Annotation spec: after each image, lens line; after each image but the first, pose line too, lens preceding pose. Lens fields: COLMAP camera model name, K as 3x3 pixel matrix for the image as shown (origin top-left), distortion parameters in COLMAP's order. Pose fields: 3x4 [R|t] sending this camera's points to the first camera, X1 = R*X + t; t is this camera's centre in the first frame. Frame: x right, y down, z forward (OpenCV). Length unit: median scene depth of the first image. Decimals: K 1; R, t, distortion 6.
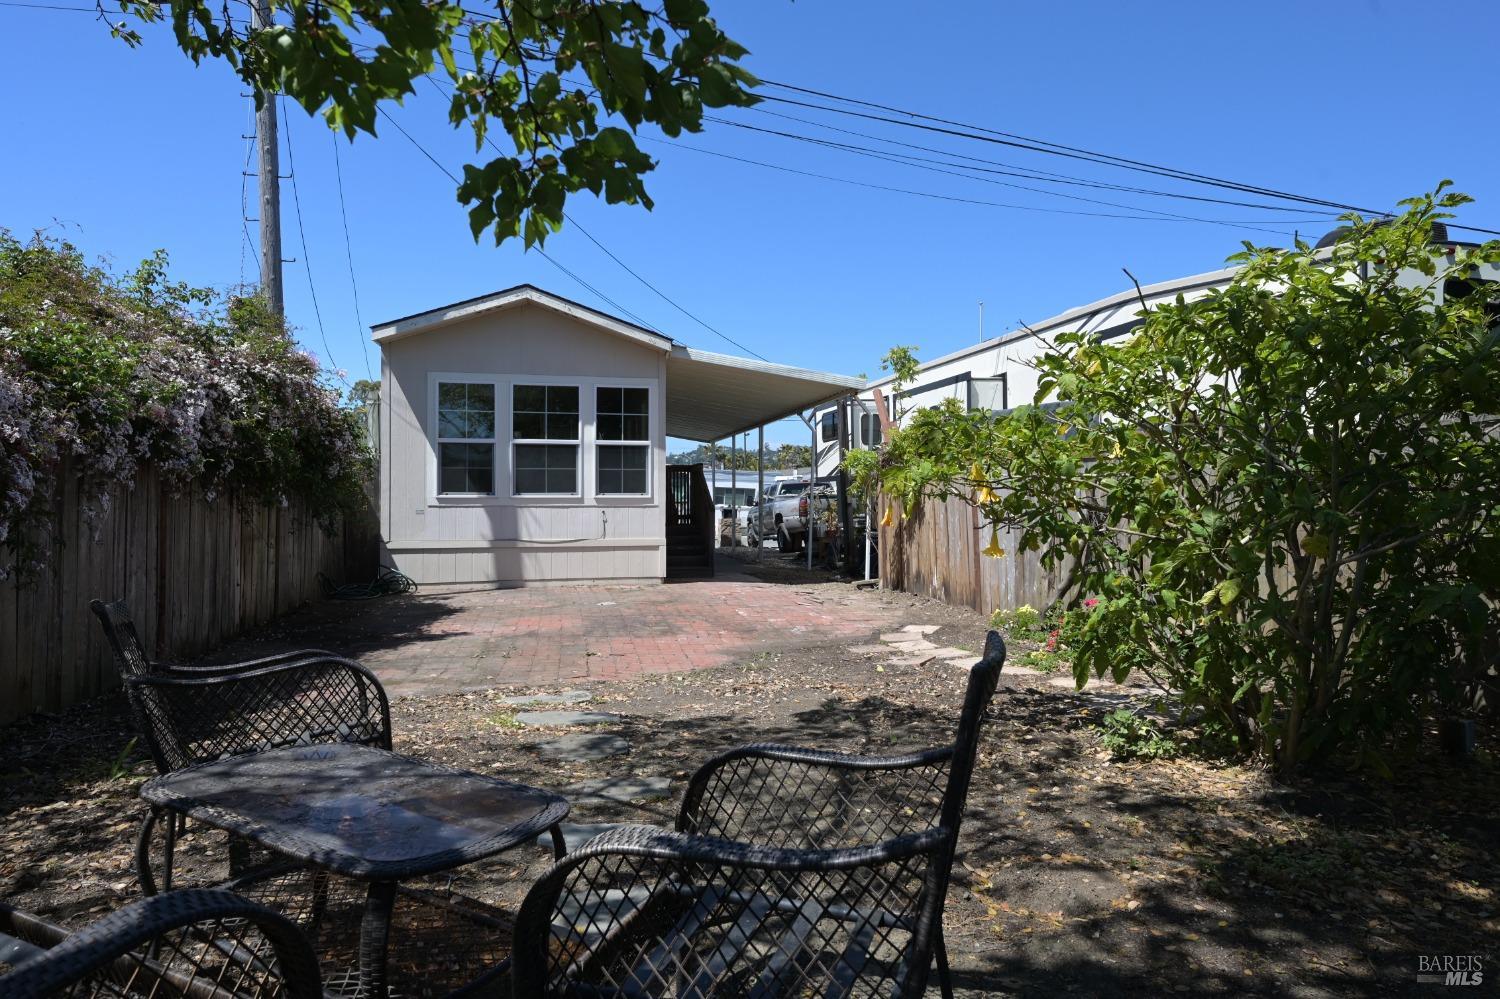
lens RADIAL K [[863.0, 0, 750.0], [0, 863.0, 499.5], [0, 0, 1]] dist [-0.001972, -0.000182]
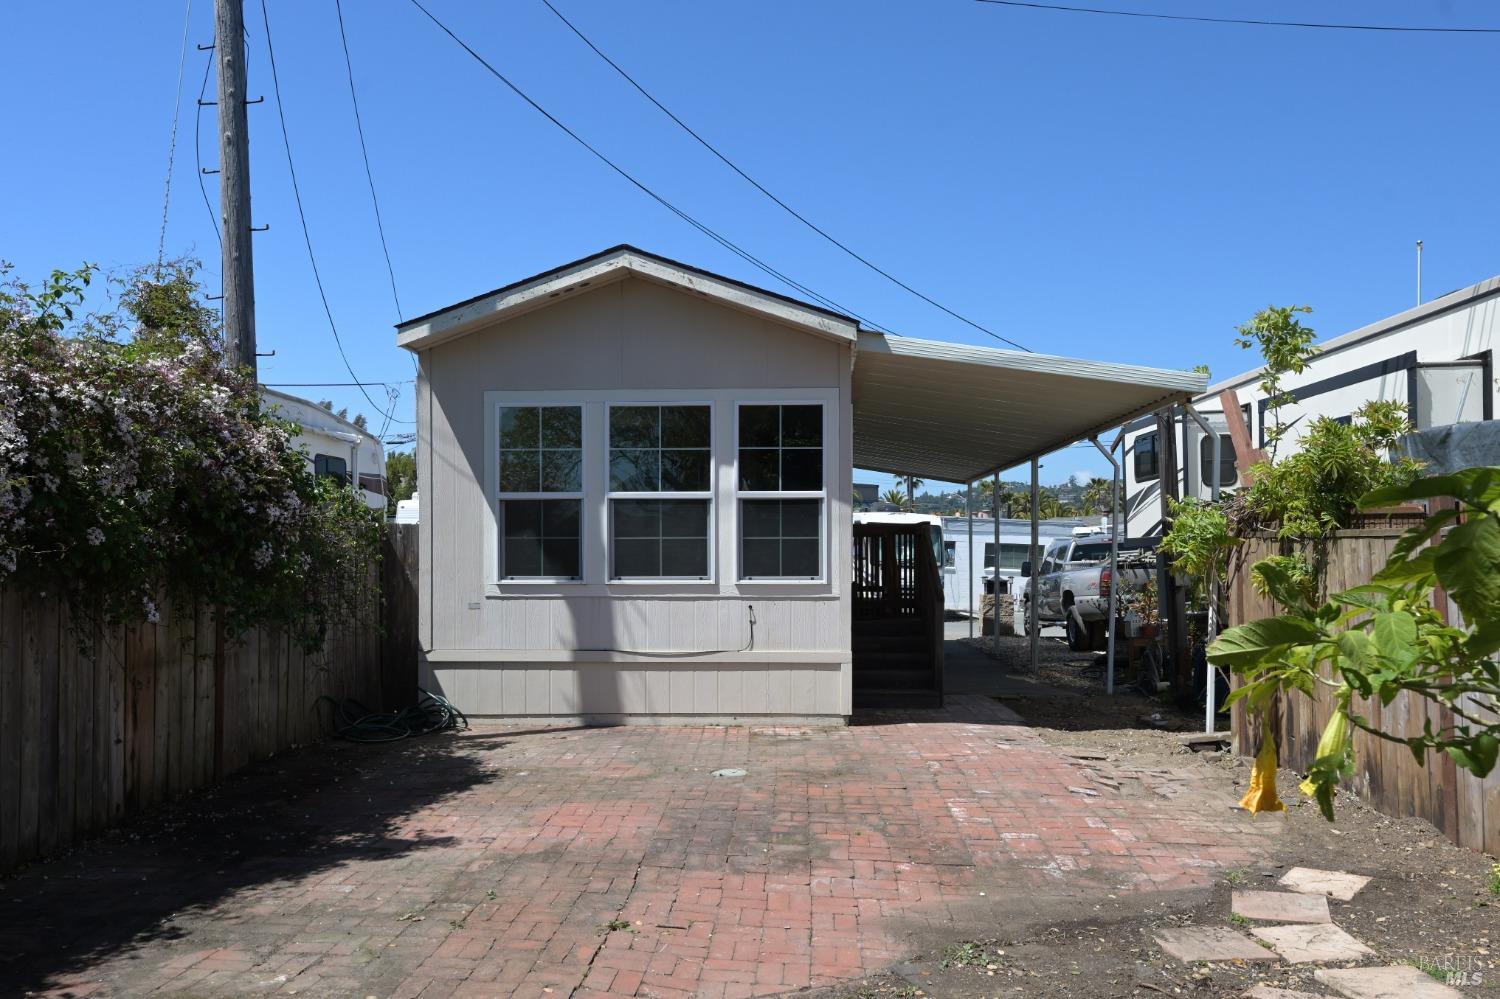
lens RADIAL K [[1082.8, 0, 756.3], [0, 1082.8, 552.8], [0, 0, 1]] dist [-0.001656, 0.001059]
pose [[0.964254, -0.000374, -0.264979, 0.040134], [0.001362, 0.999993, 0.003546, -0.027285], [0.264975, -0.003780, 0.964248, 0.254211]]
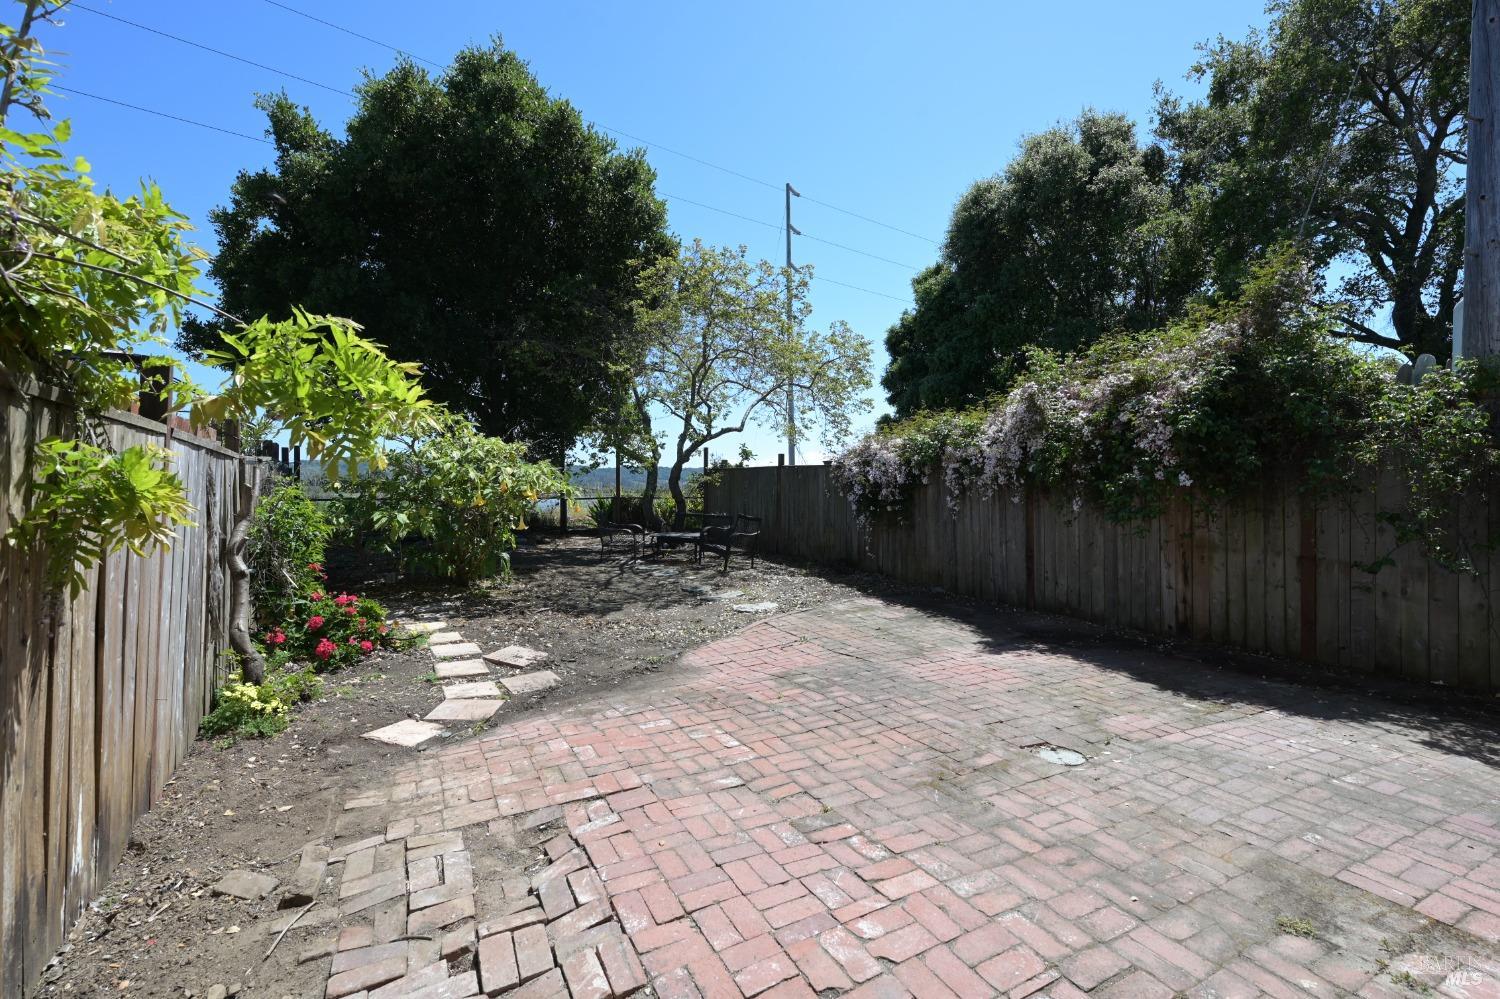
lens RADIAL K [[645.2, 0, 750.0], [0, 645.2, 499.5], [0, 0, 1]] dist [-0.000349, -0.000054]
pose [[-0.968935, 0.003201, -0.247297, 0.061386], [-0.000986, 0.999858, 0.016808, -0.011583], [0.247315, 0.016529, -0.968794, 1.223017]]
